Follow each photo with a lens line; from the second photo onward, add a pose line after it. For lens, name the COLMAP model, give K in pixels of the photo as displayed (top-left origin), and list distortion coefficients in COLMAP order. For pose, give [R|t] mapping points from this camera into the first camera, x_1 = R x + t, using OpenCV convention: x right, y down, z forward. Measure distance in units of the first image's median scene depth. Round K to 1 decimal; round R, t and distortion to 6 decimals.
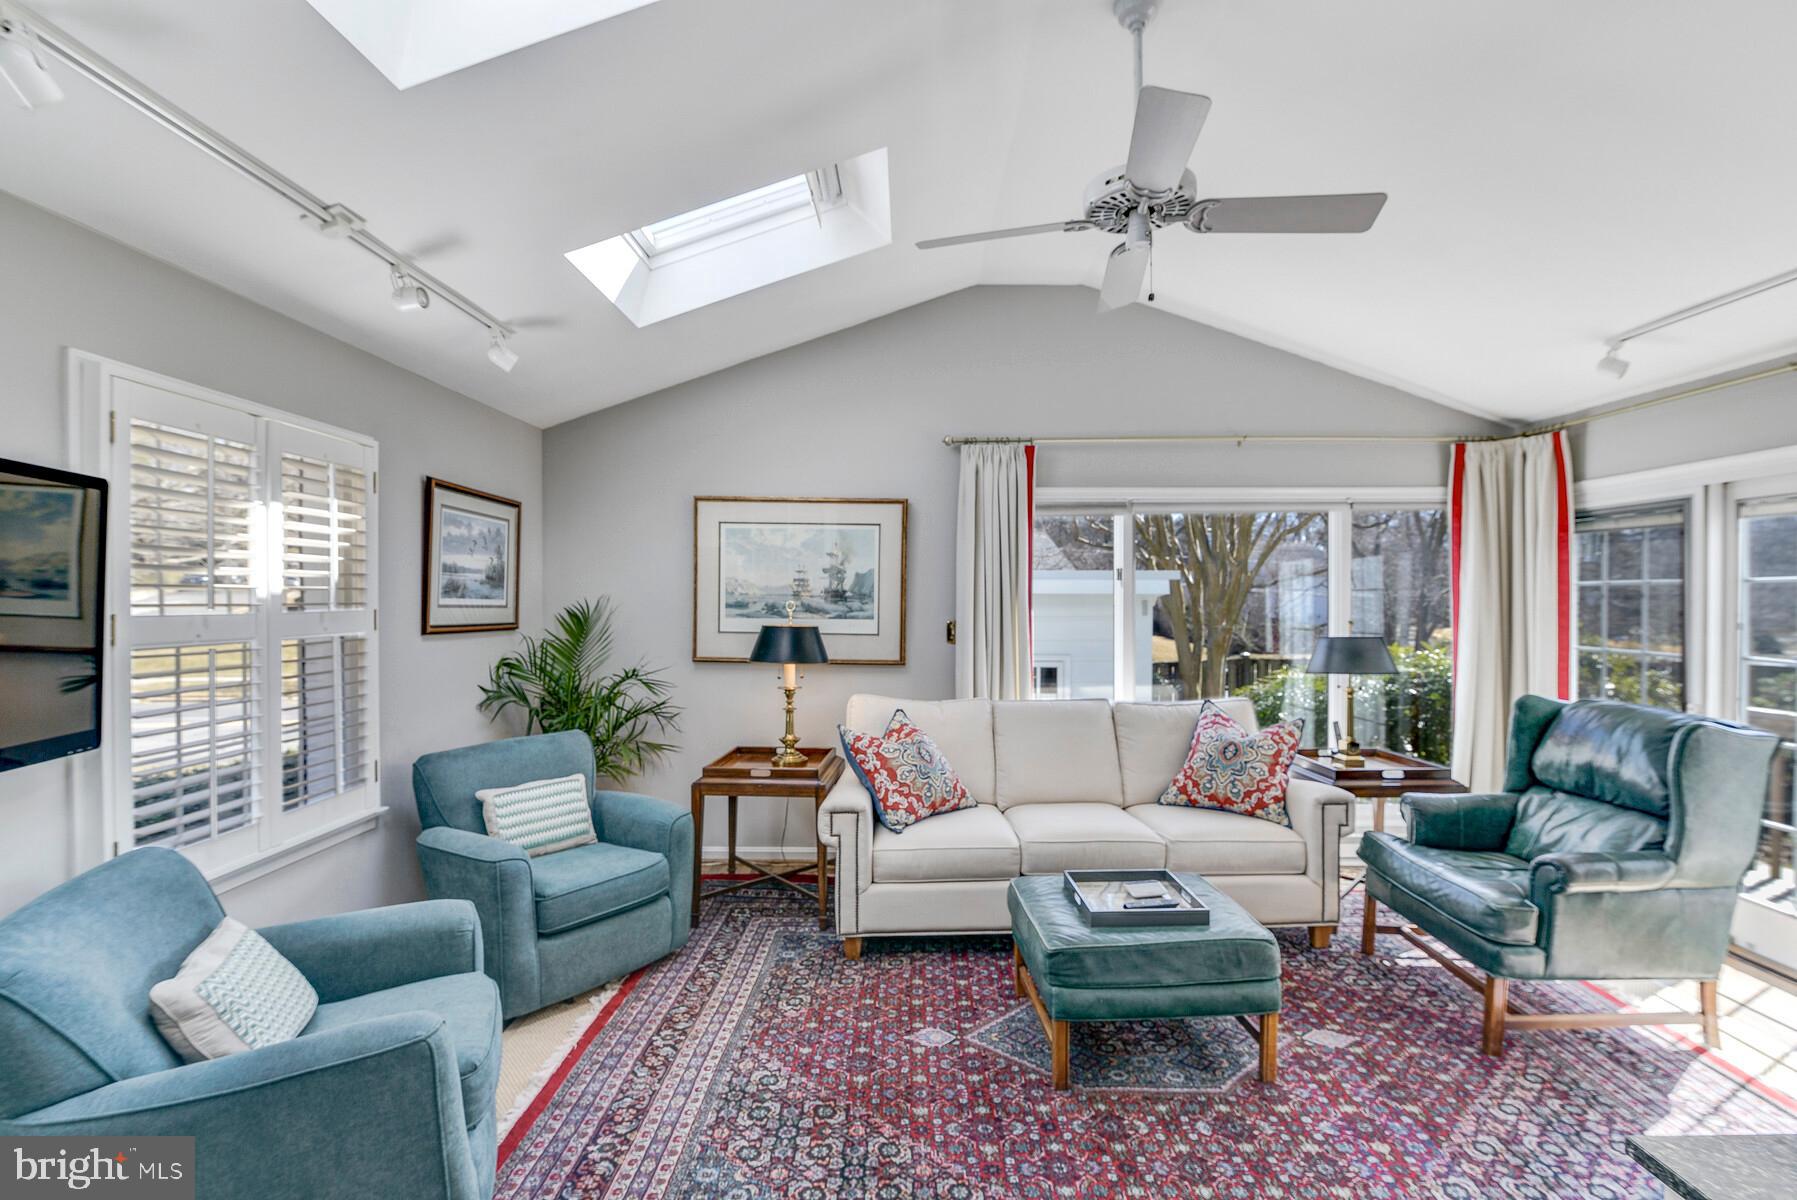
lens RADIAL K [[824.0, 0, 896.3], [0, 824.0, 606.0], [0, 0, 1]] dist [-0.010480, 0.001947]
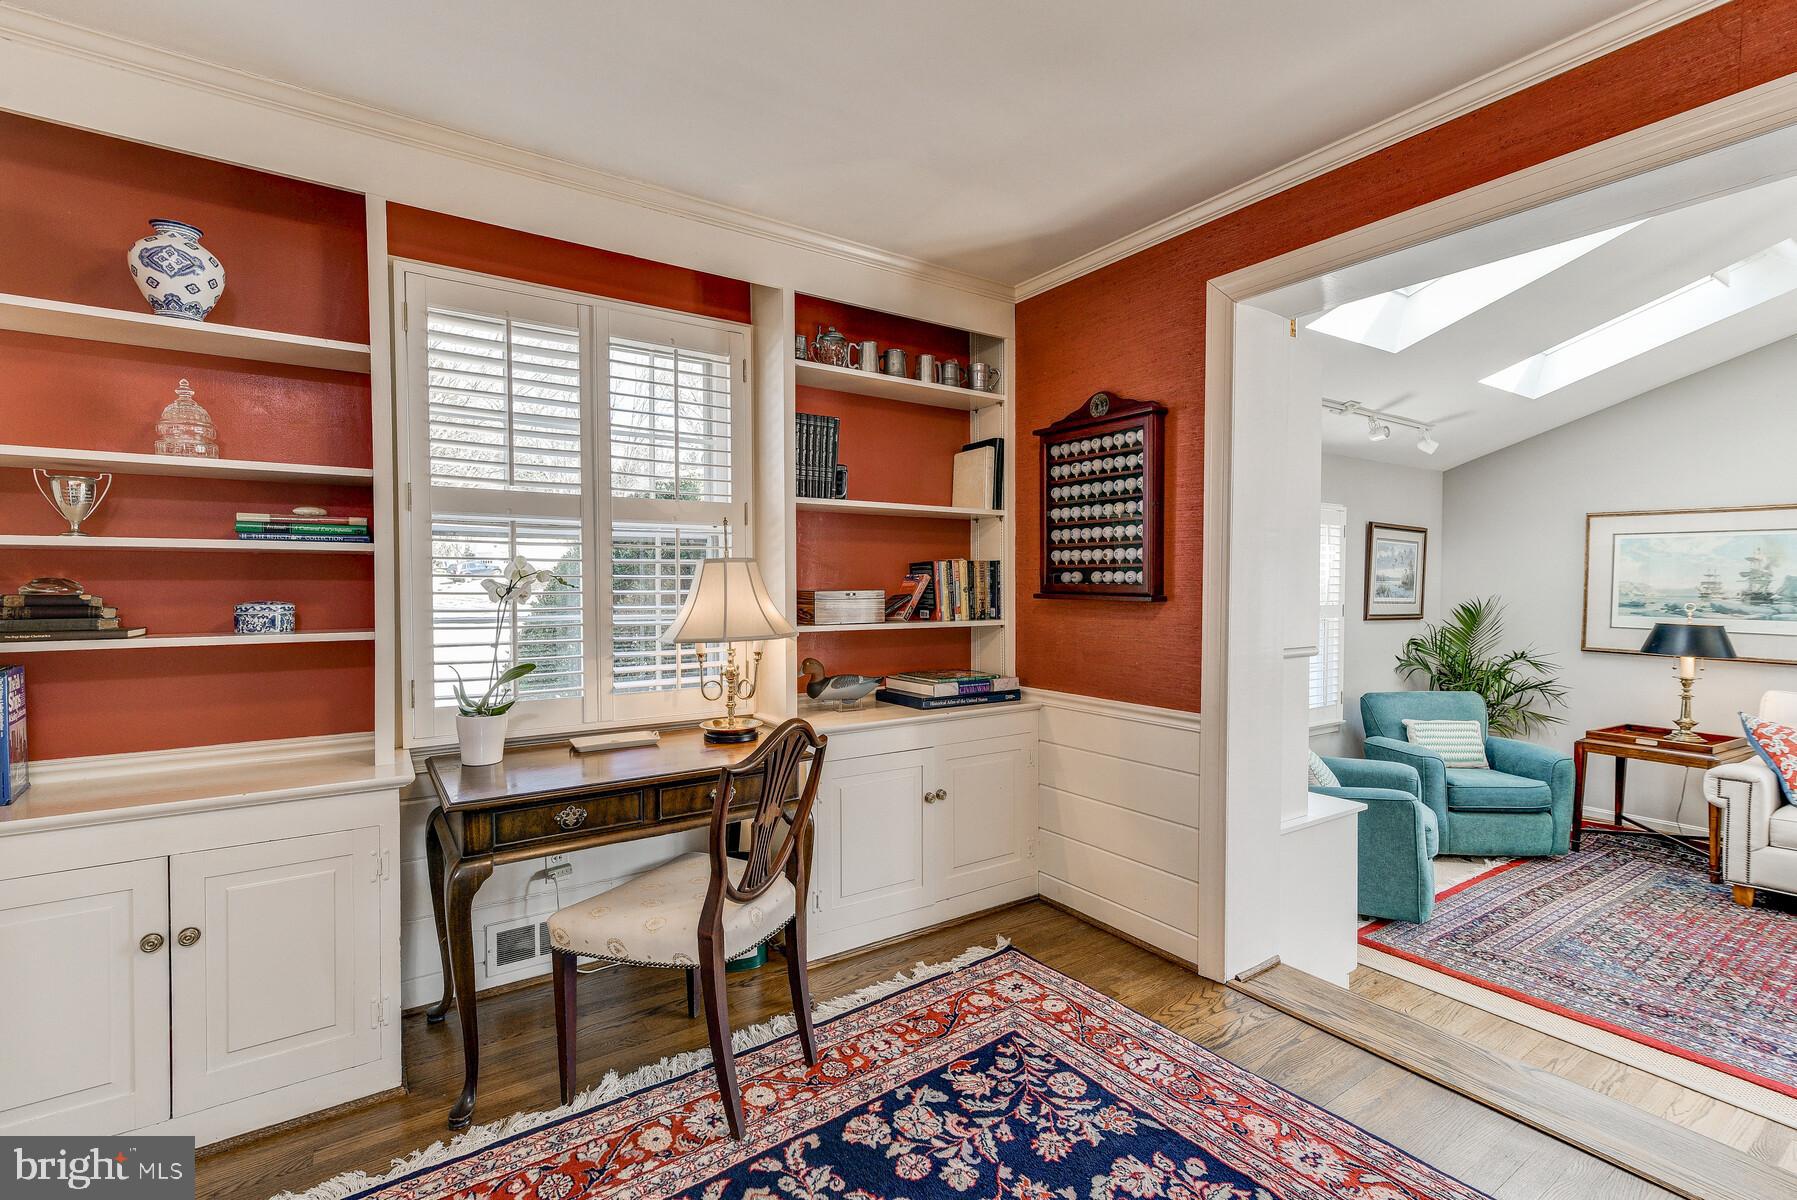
lens RADIAL K [[802.2, 0, 890.9], [0, 802.2, 606.0], [0, 0, 1]] dist [-0.000359, 0.003646]
pose [[0.567572, 0.023209, -0.822996, 0.184070], [-0.009960, 0.999723, 0.021324, -0.016649], [0.823263, -0.003906, 0.567646, -0.632302]]
